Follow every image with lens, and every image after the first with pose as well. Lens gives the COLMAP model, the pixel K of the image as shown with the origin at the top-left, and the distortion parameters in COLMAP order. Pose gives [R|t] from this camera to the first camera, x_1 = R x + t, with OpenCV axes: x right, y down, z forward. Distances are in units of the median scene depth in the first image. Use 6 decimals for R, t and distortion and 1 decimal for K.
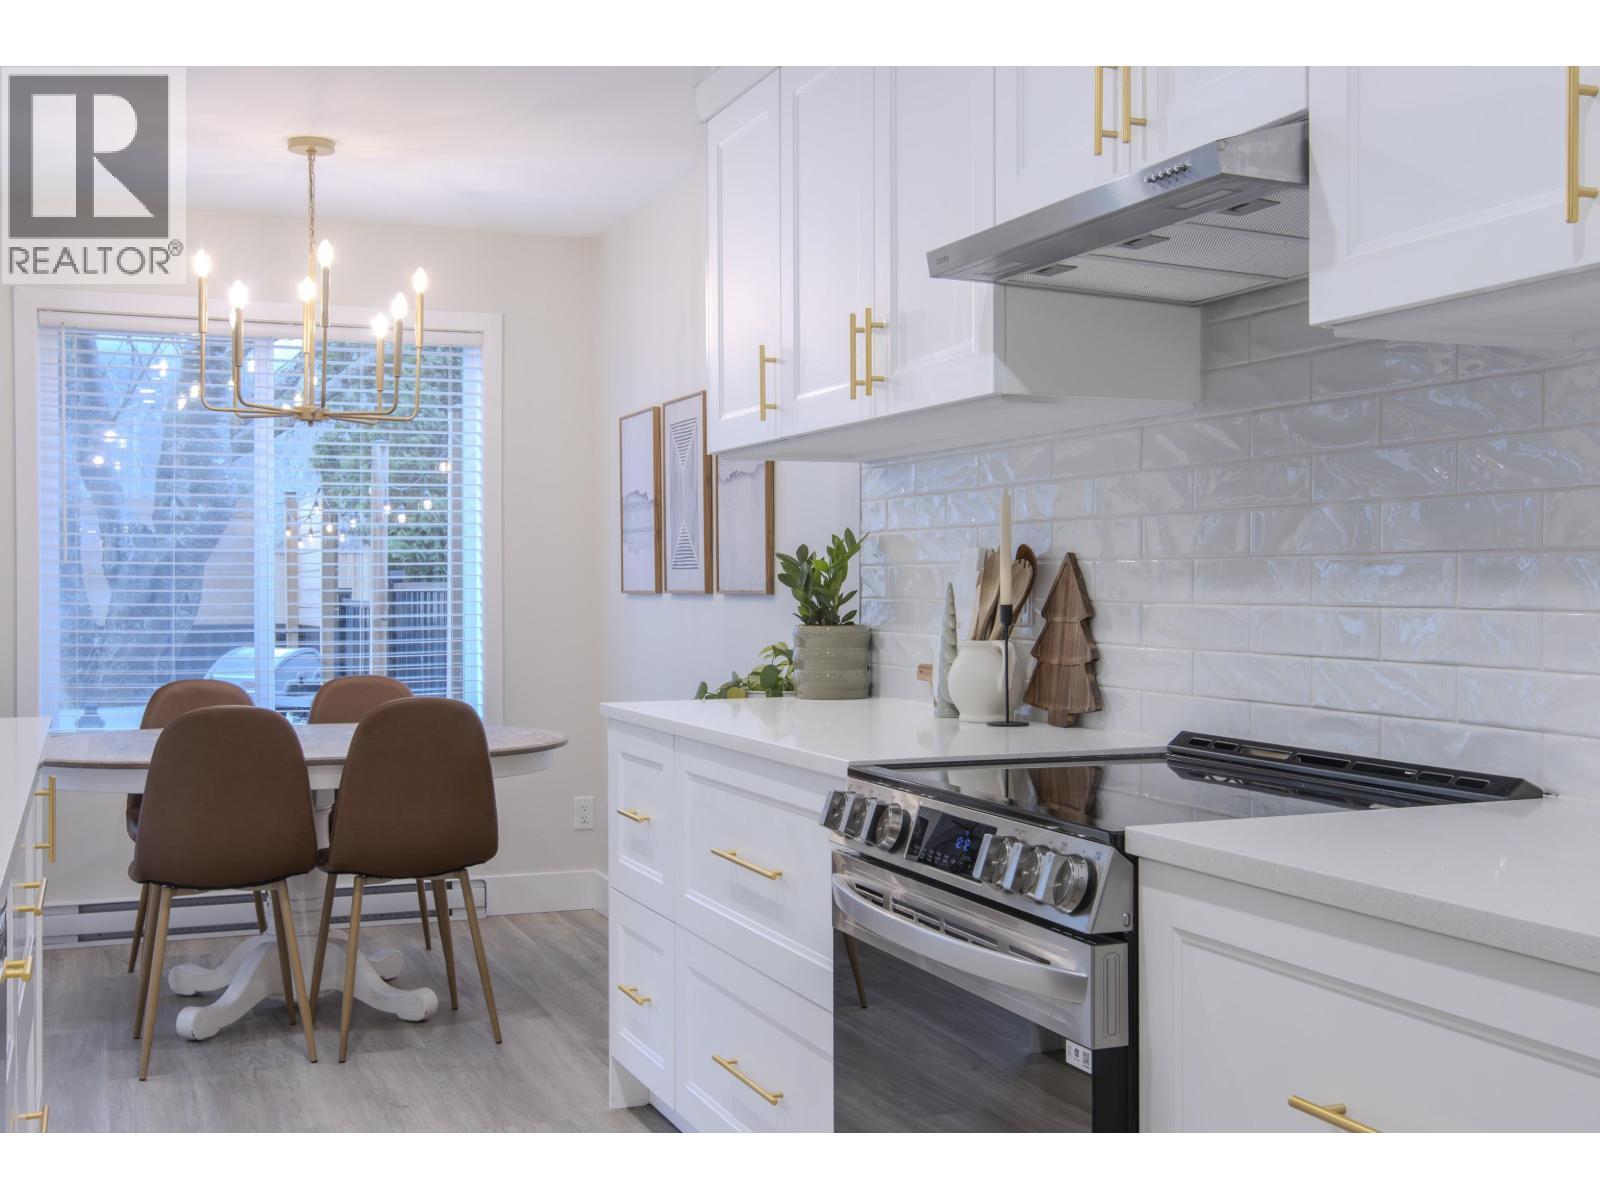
lens RADIAL K [[1772.7, 0, 800.0], [0, 1772.7, 600.0], [0, 0, 1]] dist [0.001921, -0.000955]
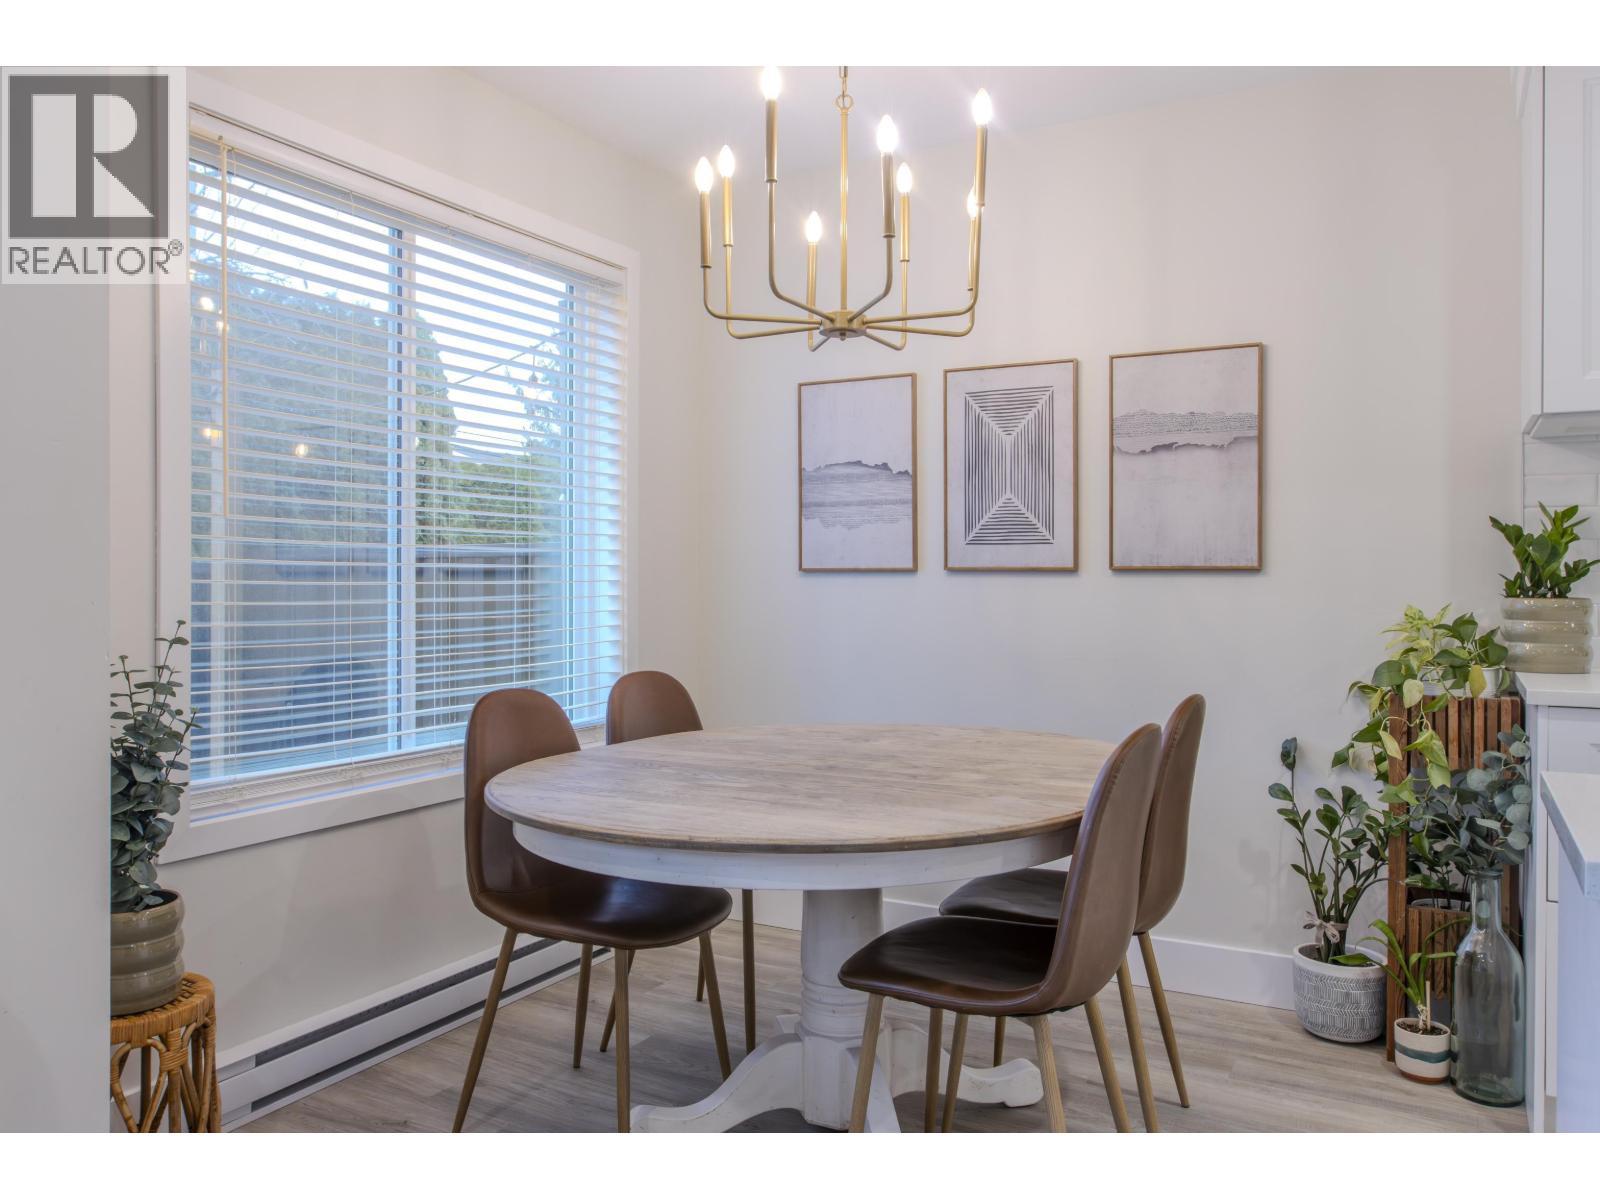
lens RADIAL K [[1180.2, 0, 802.2], [0, 1180.2, 574.5], [0, 0, 1]] dist [0.003746, 0.005813]
pose [[0.768662, 0.003206, 0.639647, -0.947311], [0.003619, 0.999950, -0.009361, 0.007264], [-0.639645, 0.009510, 0.768612, 0.977070]]
